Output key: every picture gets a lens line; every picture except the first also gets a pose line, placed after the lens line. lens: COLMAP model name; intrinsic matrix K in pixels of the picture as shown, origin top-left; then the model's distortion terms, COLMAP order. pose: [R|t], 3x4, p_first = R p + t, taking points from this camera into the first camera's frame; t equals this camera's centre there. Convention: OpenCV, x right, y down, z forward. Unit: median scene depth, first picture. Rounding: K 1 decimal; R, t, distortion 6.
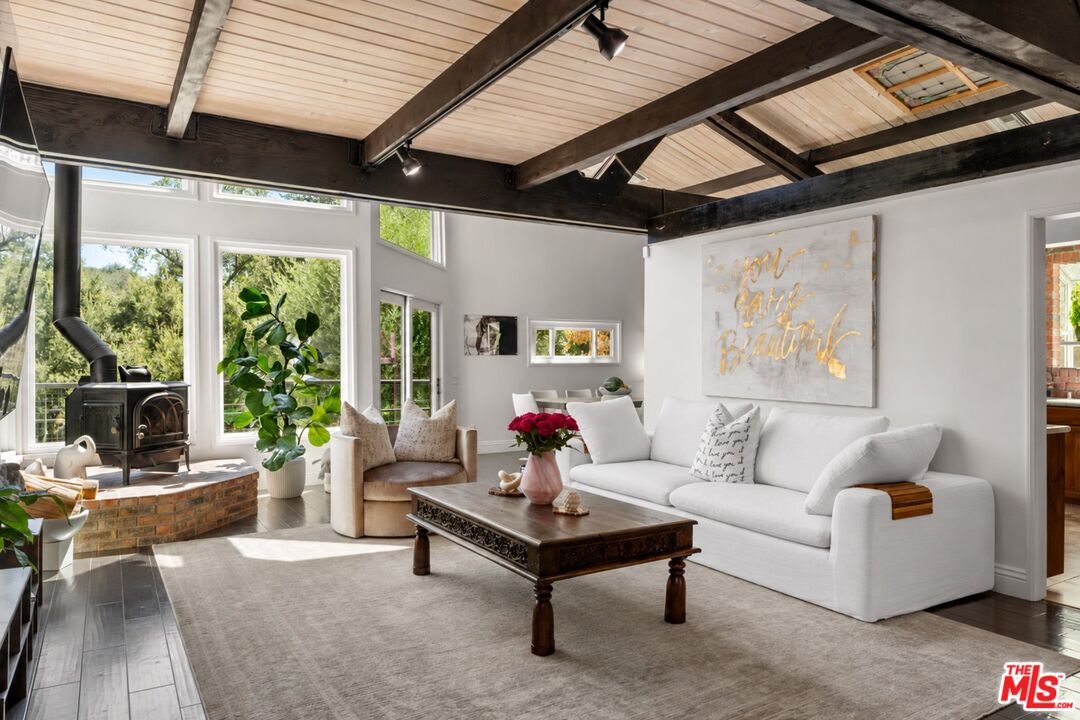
lens RADIAL K [[604.2, 0, 540.0], [0, 604.2, 360.0], [0, 0, 1]] dist [-0.000331, -0.000228]
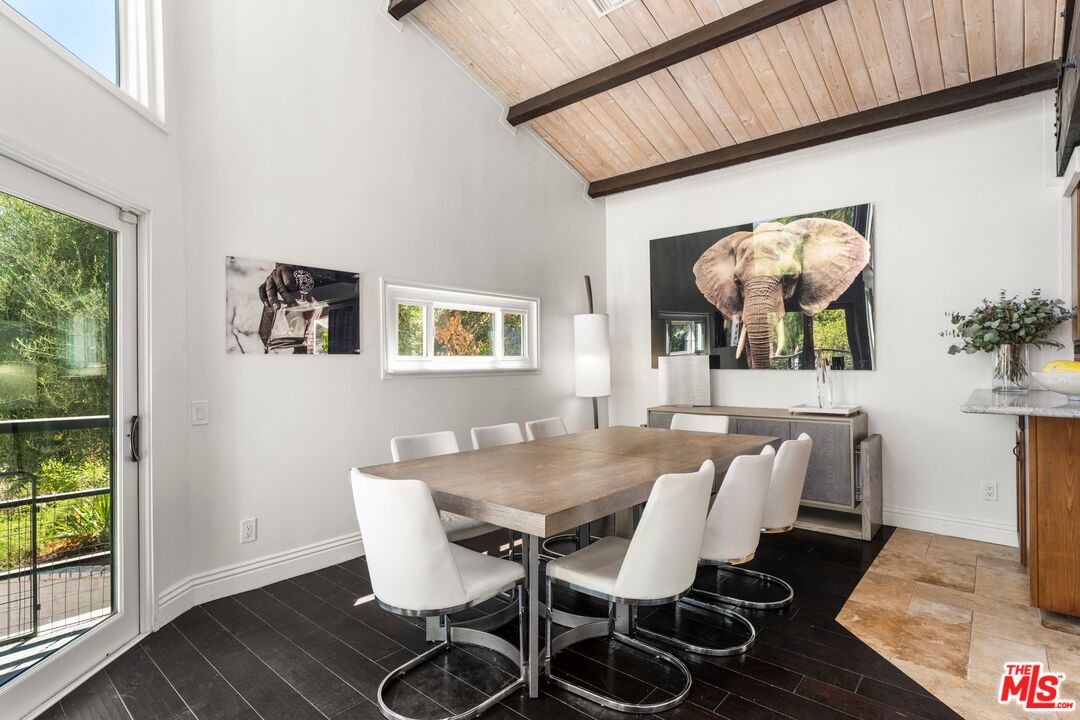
lens RADIAL K [[604.2, 0, 540.0], [0, 604.2, 360.0], [0, 0, 1]] dist [-0.000331, -0.000228]
pose [[0.965529, 0.003595, 0.260269, -0.023253], [-0.003797, 0.999993, 0.000274, -0.004132], [-0.260266, -0.001253, 0.965536, 0.487350]]
